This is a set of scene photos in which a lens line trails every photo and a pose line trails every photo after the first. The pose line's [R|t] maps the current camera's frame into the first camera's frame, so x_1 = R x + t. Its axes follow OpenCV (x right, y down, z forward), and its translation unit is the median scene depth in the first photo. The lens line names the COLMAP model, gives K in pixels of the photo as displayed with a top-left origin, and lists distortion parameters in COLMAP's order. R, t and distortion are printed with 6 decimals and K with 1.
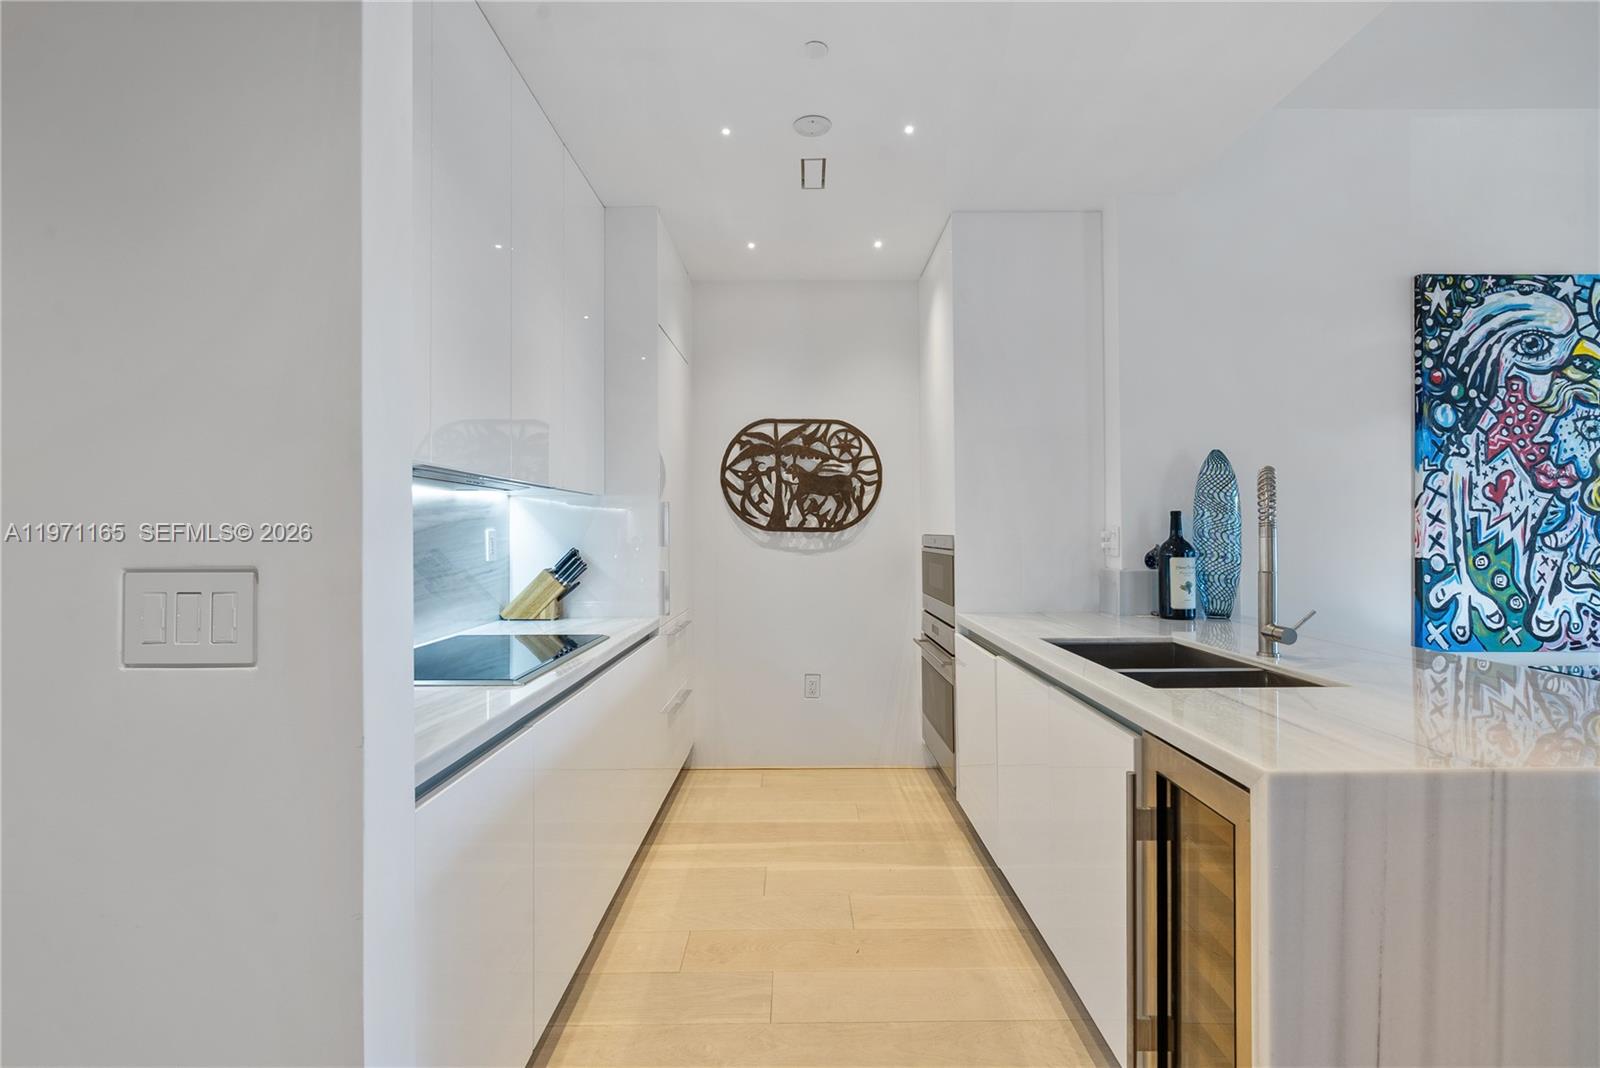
lens RADIAL K [[725.0, 0, 798.2], [0, 725.0, 525.2], [0, 0, 1]] dist [-0.010982, 0.004345]
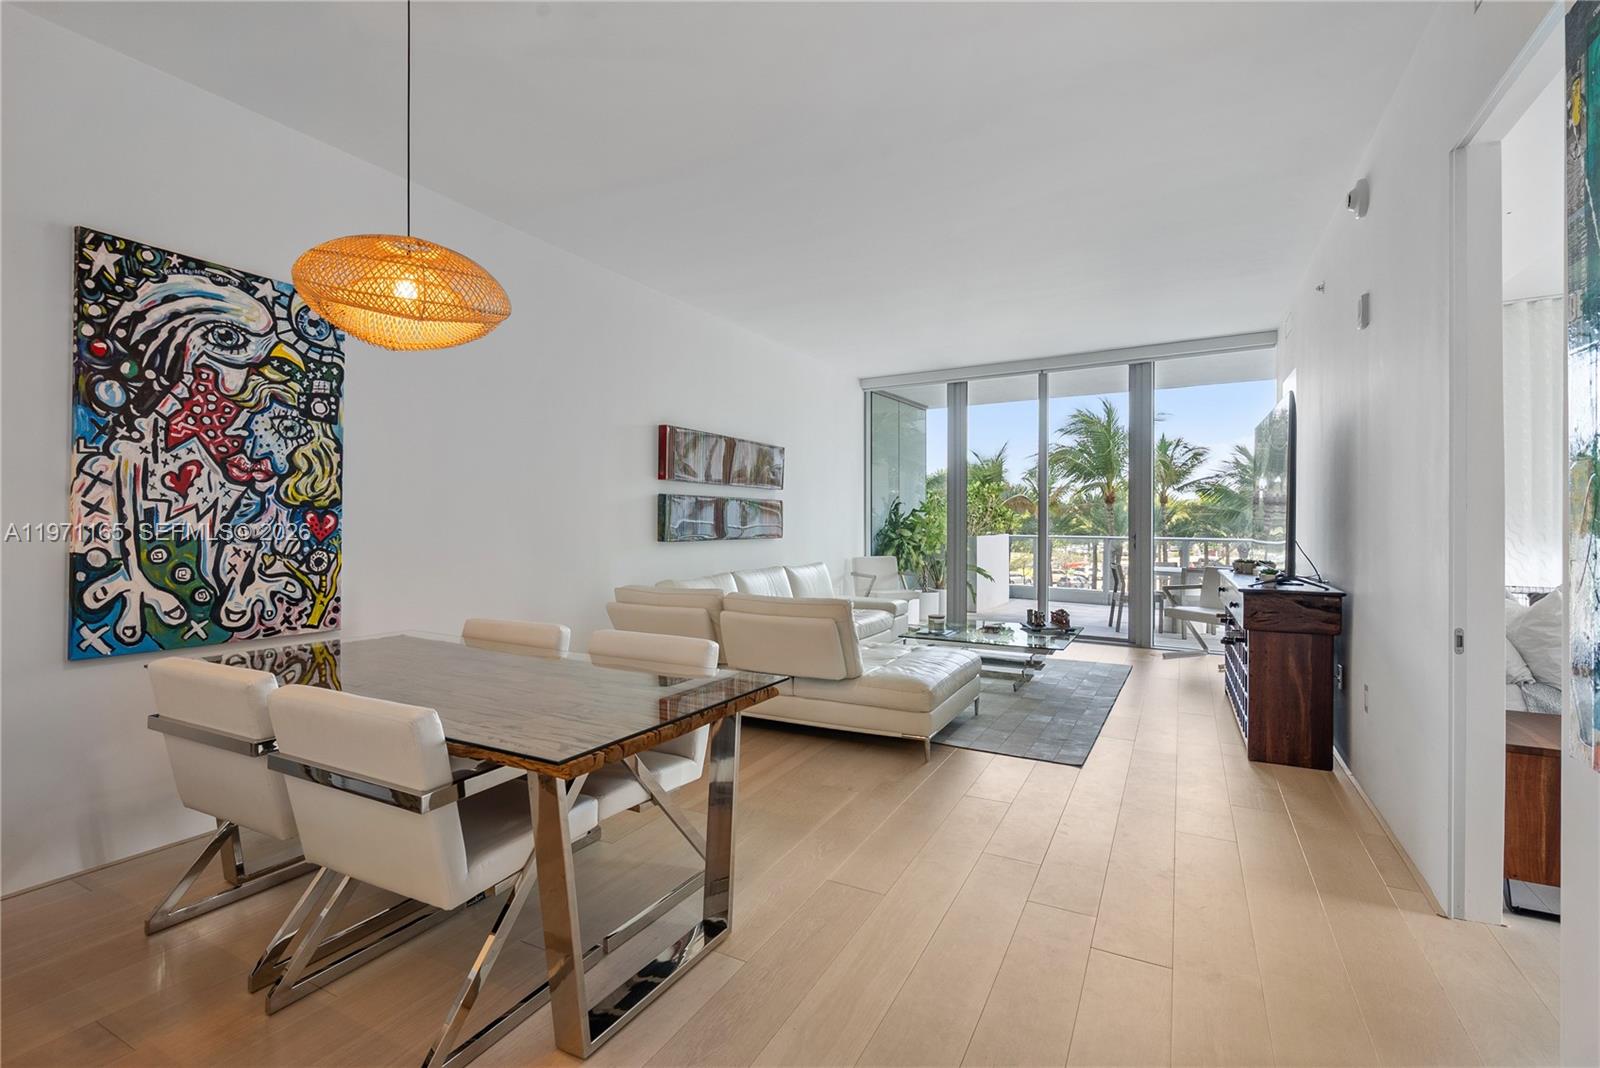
lens RADIAL K [[725.0, 0, 798.2], [0, 725.0, 525.2], [0, 0, 1]] dist [-0.010982, 0.004345]
pose [[0.467910, 0.003087, 0.883771, 0.506719], [-0.013696, 0.999899, 0.003759, -0.003384], [-0.883670, -0.013863, 0.467905, -0.176662]]
